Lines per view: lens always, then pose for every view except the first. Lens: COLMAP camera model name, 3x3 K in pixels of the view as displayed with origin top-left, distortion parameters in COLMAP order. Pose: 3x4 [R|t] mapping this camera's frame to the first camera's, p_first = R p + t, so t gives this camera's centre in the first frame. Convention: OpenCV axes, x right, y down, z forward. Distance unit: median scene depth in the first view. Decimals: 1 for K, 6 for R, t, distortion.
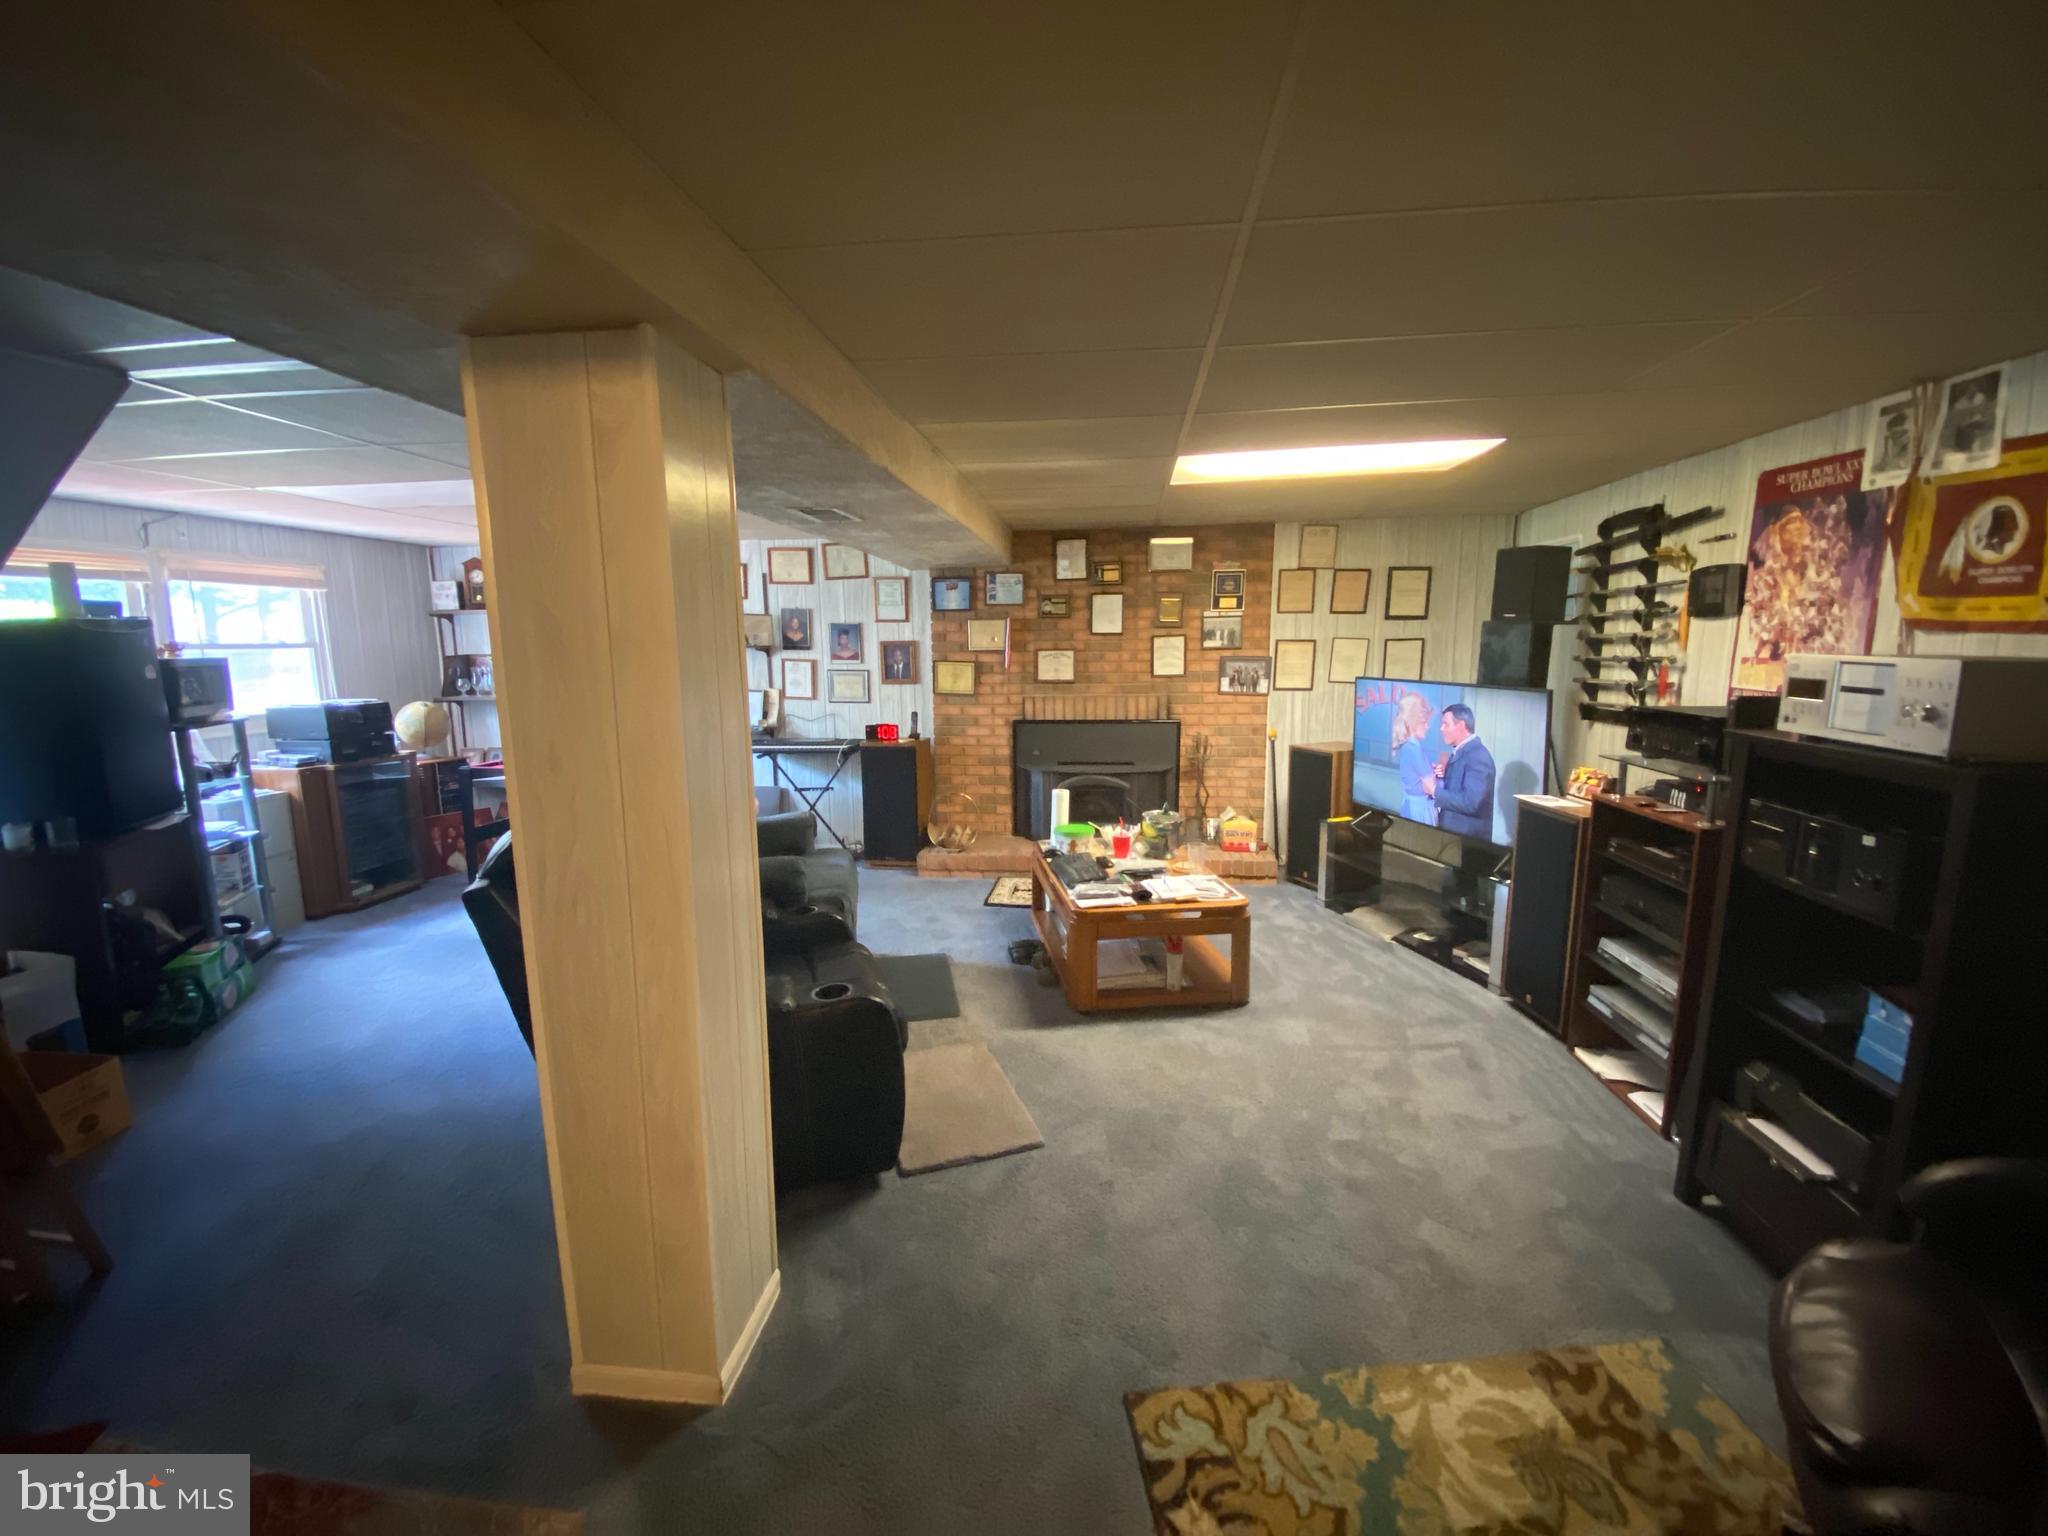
lens RADIAL K [[865.6, 0, 1020.9], [0, 865.6, 754.5], [0, 0, 1]] dist [0.070935, -0.056000]
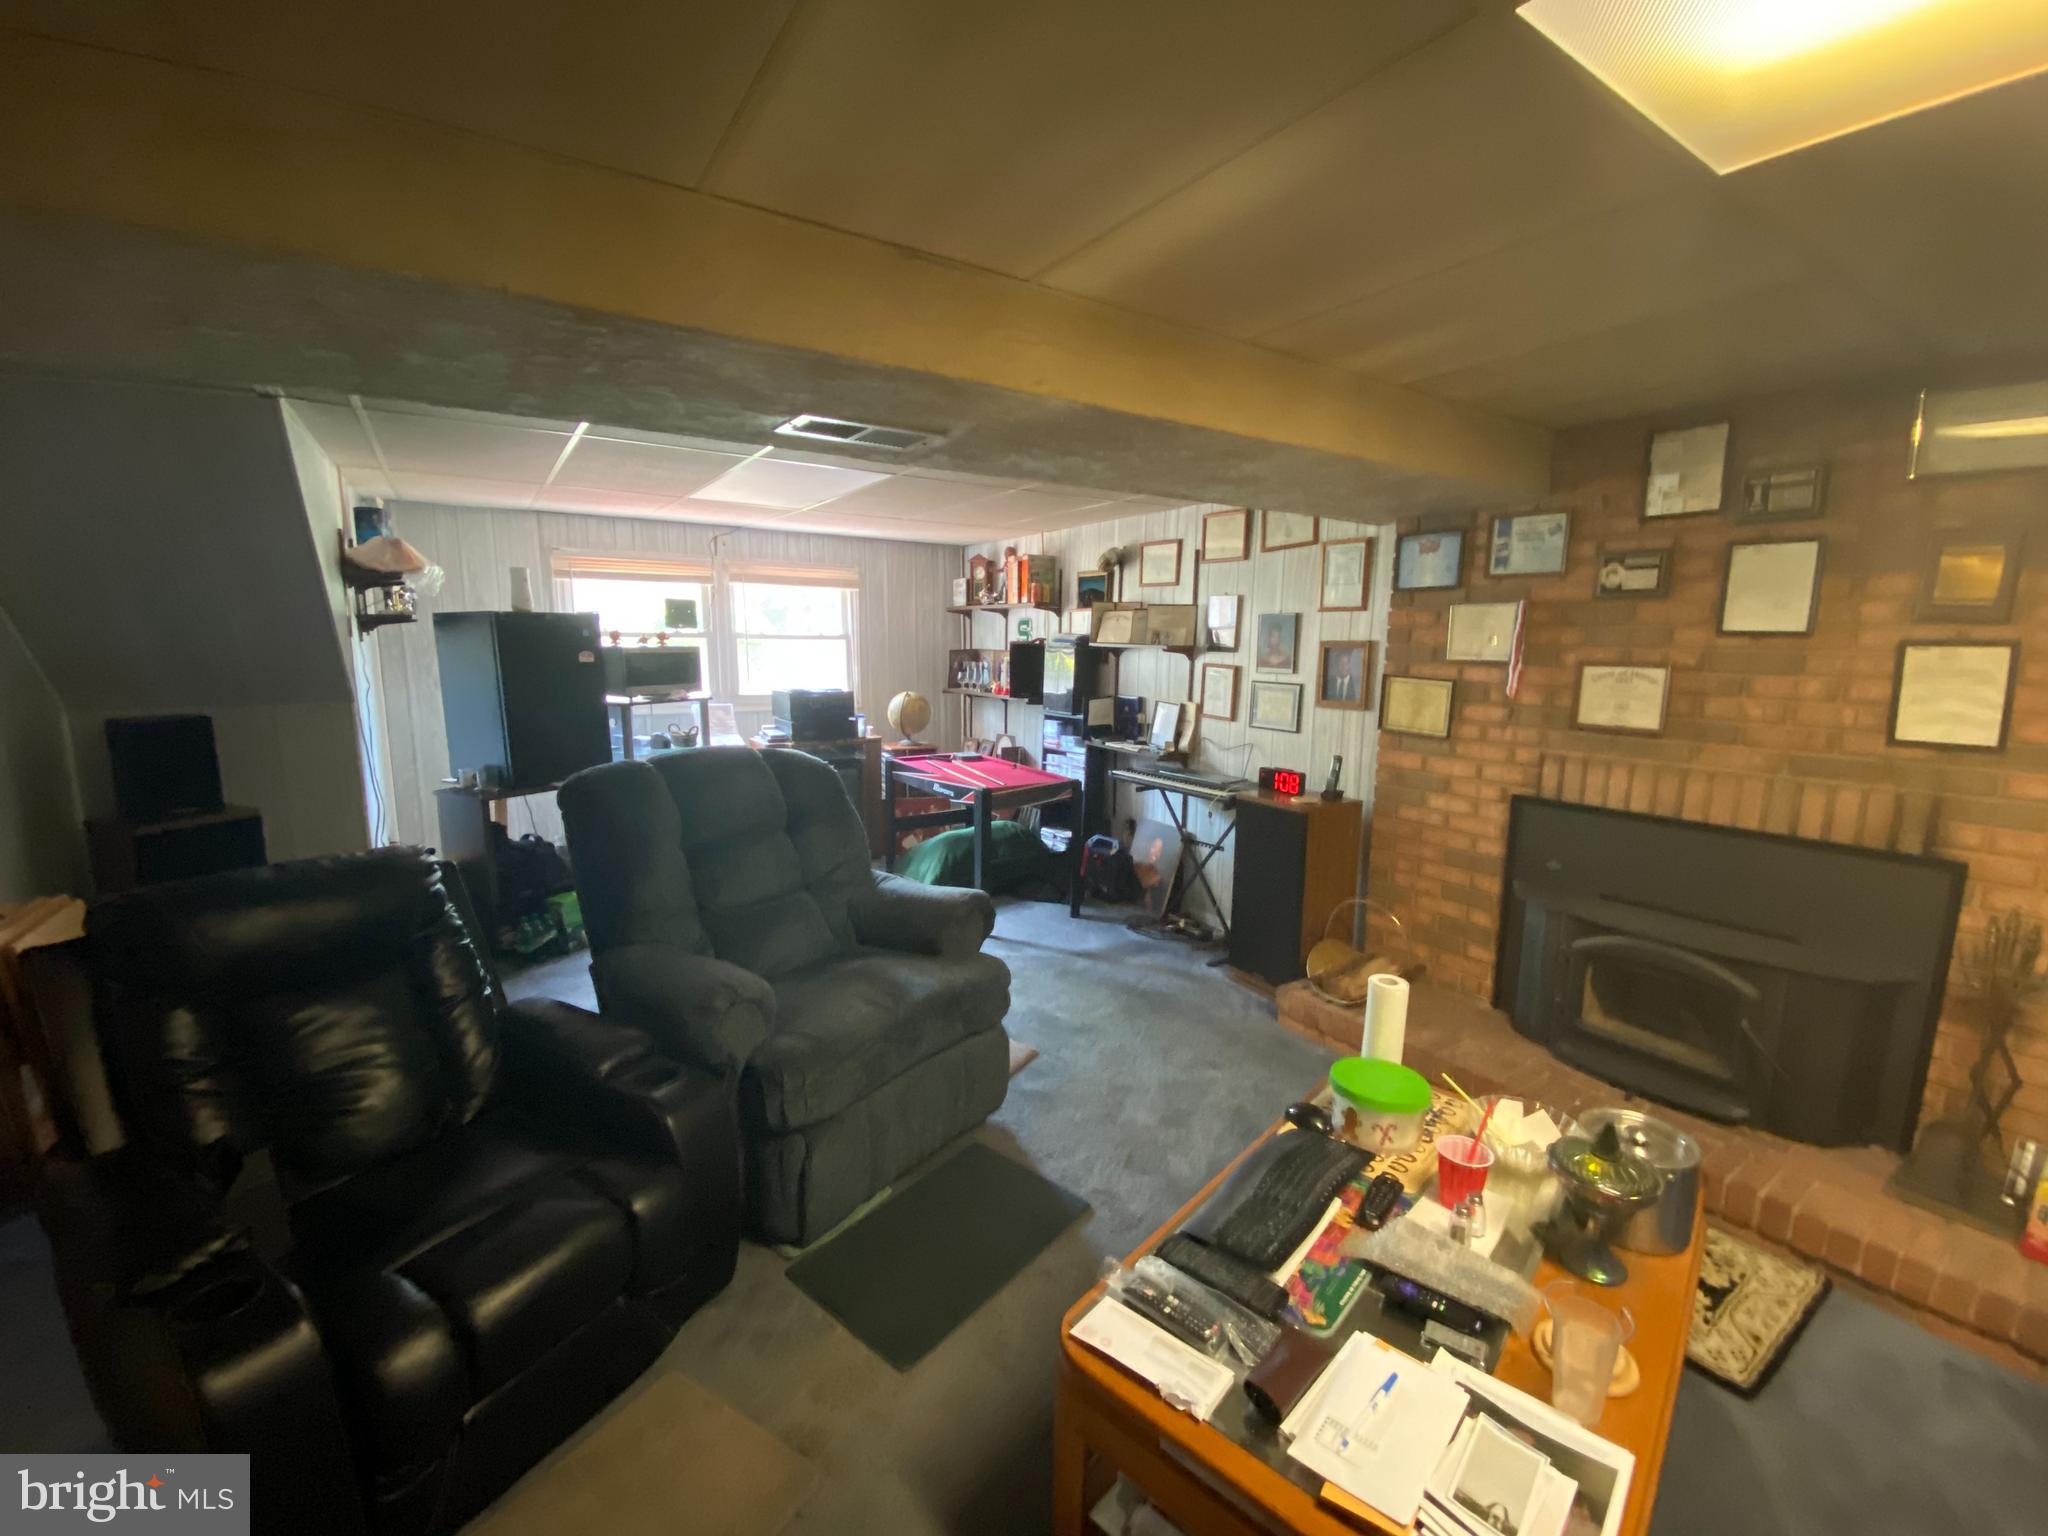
lens RADIAL K [[834.9, 0, 998.2], [0, 834.9, 762.4], [0, 0, 1]] dist [0.015622, -0.020311]
pose [[0.636407, 0.129050, -0.760482, 0.177632], [-0.116062, 0.990702, 0.070990, -0.059217], [0.762572, 0.043084, 0.645467, 0.432673]]
